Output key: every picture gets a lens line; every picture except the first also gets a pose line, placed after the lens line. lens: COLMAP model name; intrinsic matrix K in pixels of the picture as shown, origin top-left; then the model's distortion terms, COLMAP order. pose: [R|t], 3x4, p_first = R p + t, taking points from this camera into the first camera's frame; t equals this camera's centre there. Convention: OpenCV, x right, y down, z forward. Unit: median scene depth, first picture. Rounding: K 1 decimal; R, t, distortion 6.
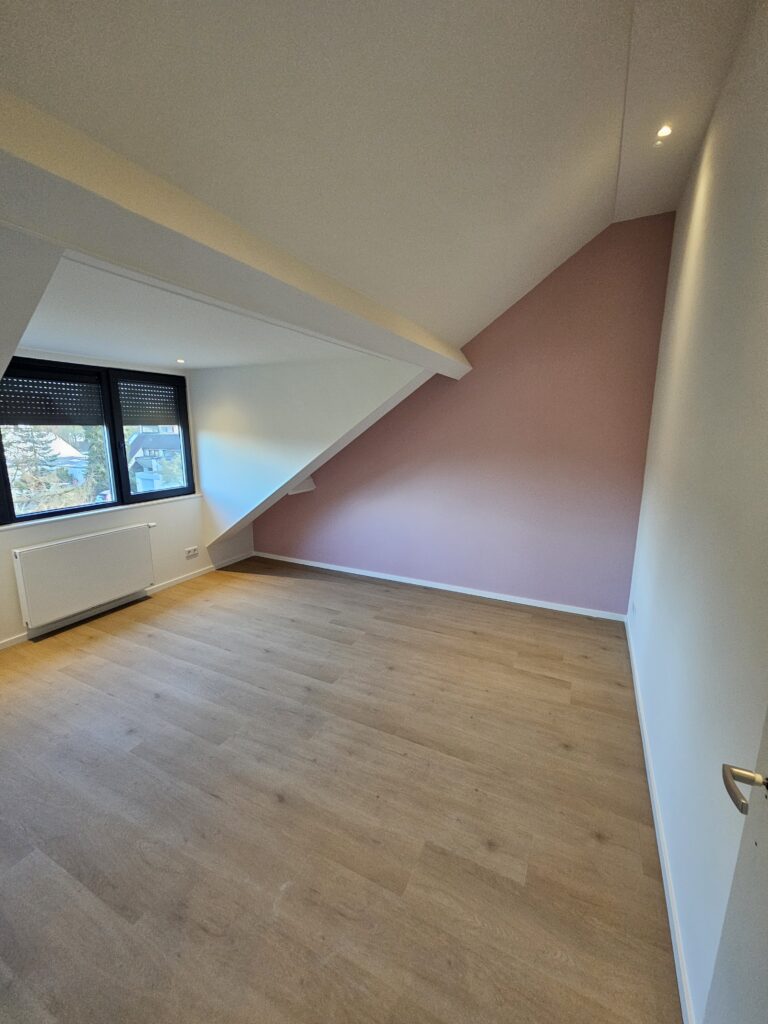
lens RADIAL K [[419.9, 0, 384.0], [0, 419.9, 512.0], [0, 0, 1]] dist [-0.000854, 0.000078]
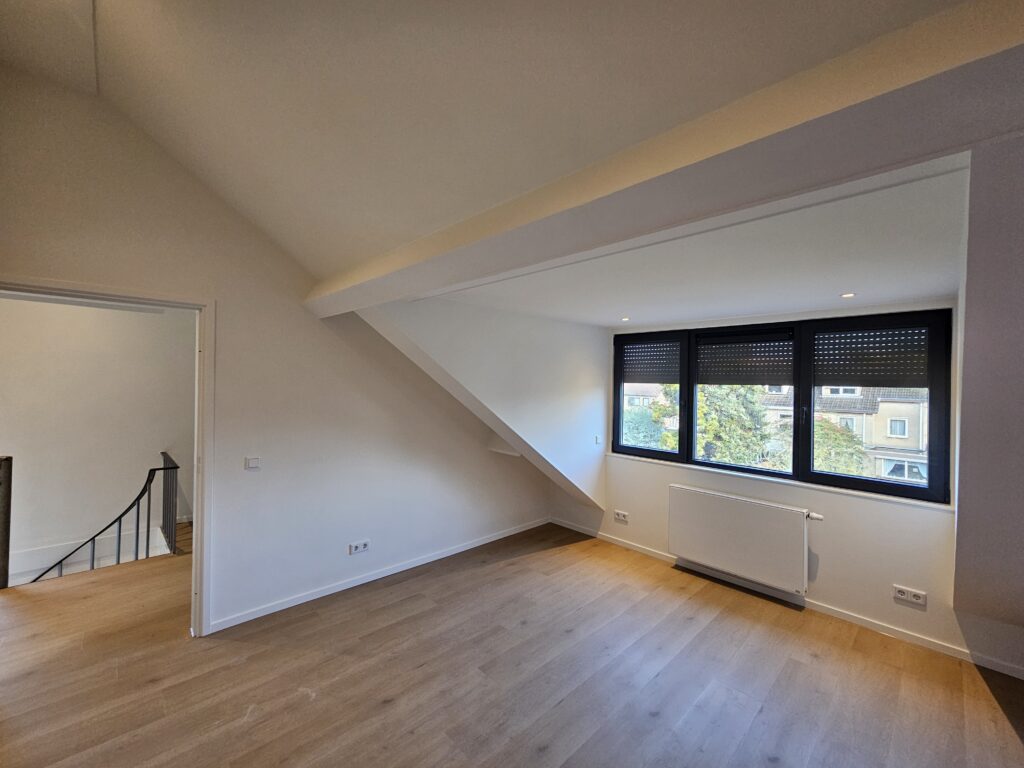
lens RADIAL K [[419.9, 0, 512.0], [0, 419.9, 384.0], [0, 0, 1]] dist [-0.000854, 0.000078]
pose [[-0.335296, -0.008764, -0.942072, 0.395507], [-0.208531, 0.975844, 0.065141, -0.160733], [0.918744, 0.218292, -0.329024, 0.836639]]
